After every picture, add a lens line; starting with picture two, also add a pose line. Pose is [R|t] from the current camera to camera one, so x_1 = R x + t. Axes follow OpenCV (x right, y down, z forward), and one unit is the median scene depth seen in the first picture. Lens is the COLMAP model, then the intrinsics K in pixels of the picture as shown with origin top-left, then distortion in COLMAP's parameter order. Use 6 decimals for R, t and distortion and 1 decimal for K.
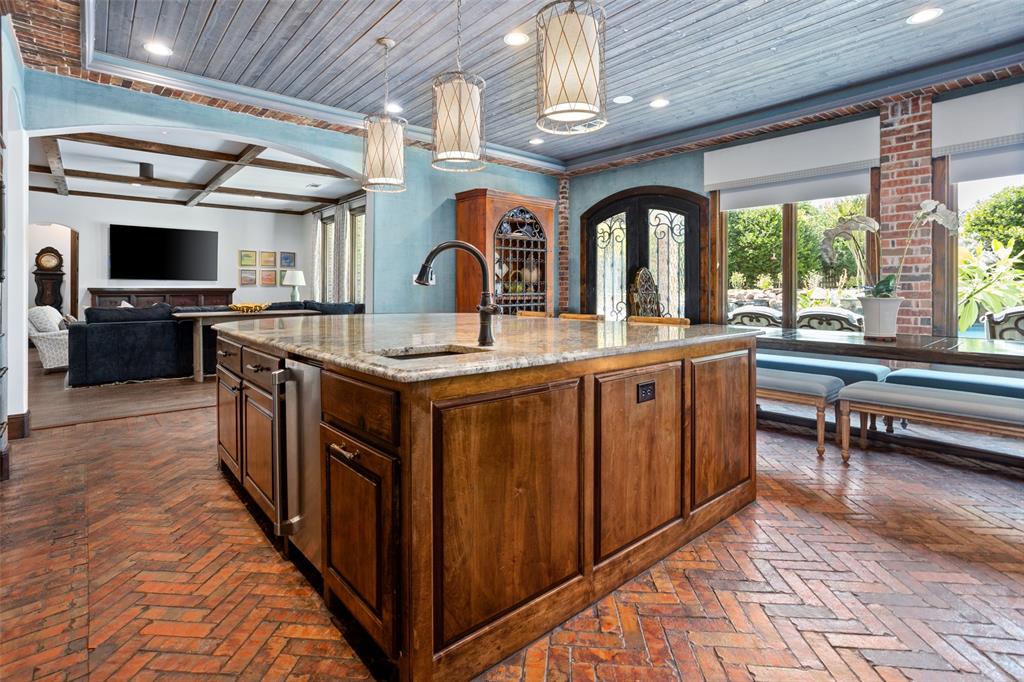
lens RADIAL K [[503.8, 0, 501.0], [0, 503.8, 285.1], [0, 0, 1]] dist [-0.001582, 0.001822]
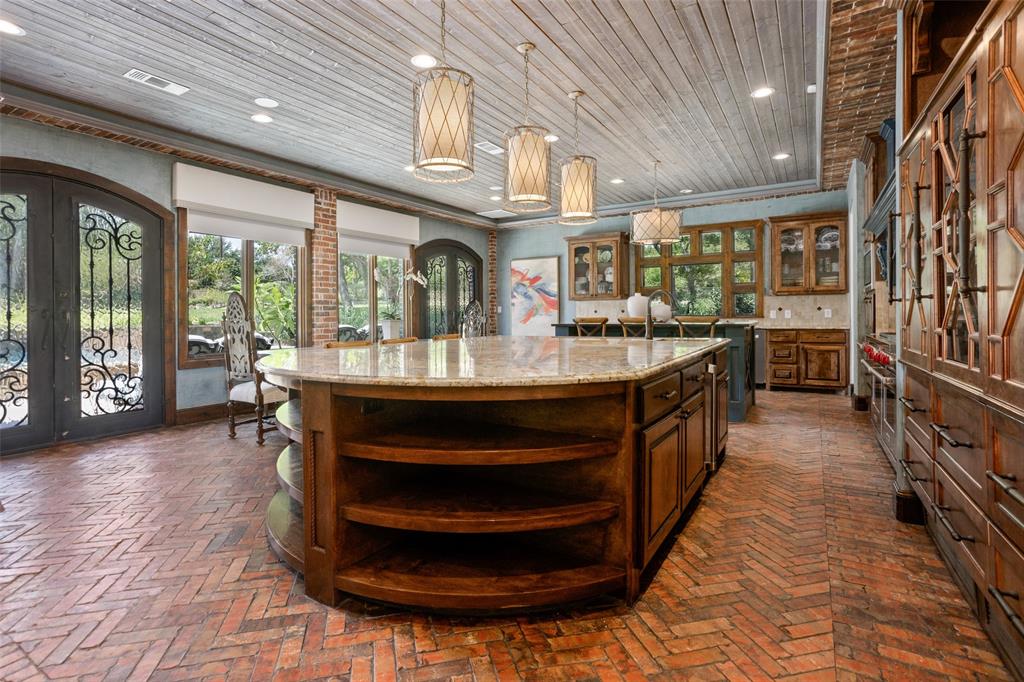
lens RADIAL K [[510.7, 0, 495.9], [0, 510.7, 309.2], [0, 0, 1]] dist [-0.054920, 0.033623]
pose [[-0.304493, 0.010124, 0.952461, -0.771658], [0.002999, 0.999949, -0.009670, 0.005402], [-0.952510, -0.000088, -0.304508, 0.946940]]
